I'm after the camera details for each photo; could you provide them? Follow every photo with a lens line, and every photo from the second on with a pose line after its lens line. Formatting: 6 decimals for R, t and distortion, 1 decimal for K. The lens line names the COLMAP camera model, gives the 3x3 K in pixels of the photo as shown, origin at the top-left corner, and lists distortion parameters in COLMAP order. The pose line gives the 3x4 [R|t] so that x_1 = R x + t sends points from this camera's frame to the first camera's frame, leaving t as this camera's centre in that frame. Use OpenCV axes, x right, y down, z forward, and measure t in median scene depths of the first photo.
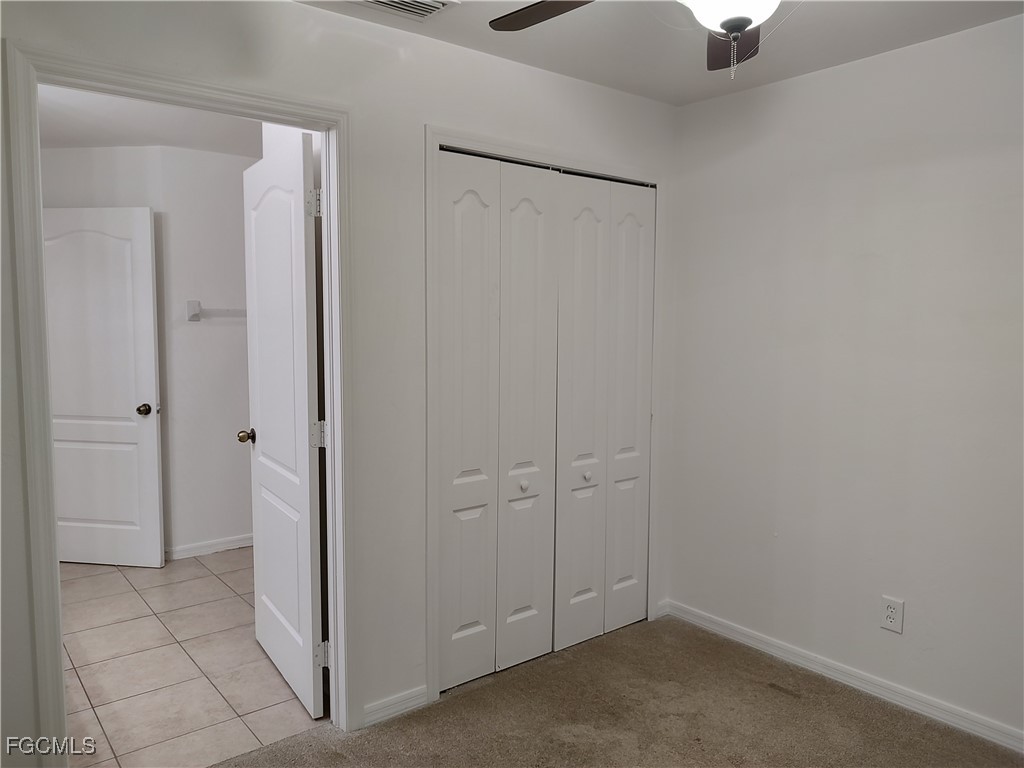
lens RADIAL K [[730.5, 0, 508.3], [0, 730.5, 383.4], [0, 0, 1]] dist [0.023813, -0.019100]
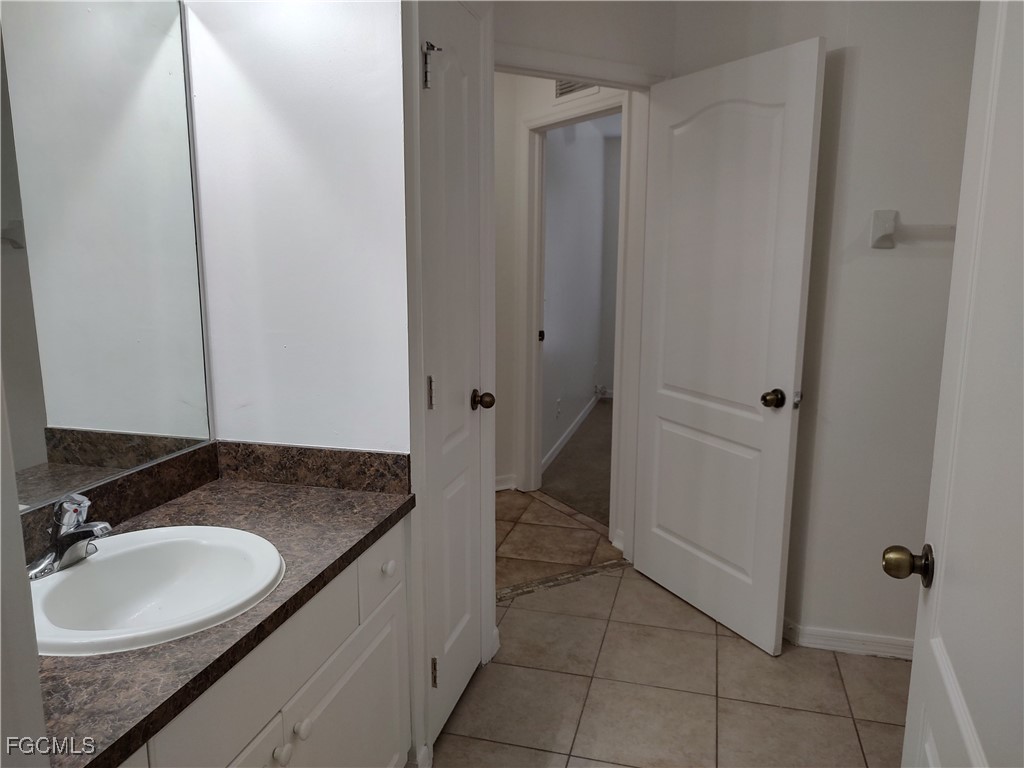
lens RADIAL K [[730.5, 0, 509.7], [0, 730.5, 377.2], [0, 0, 1]] dist [0.023813, -0.019100]
pose [[0.580134, 0.142009, -0.802046, -0.144617], [-0.065705, 0.989634, 0.127697, -0.043554], [0.811867, -0.021383, 0.583451, 0.475676]]
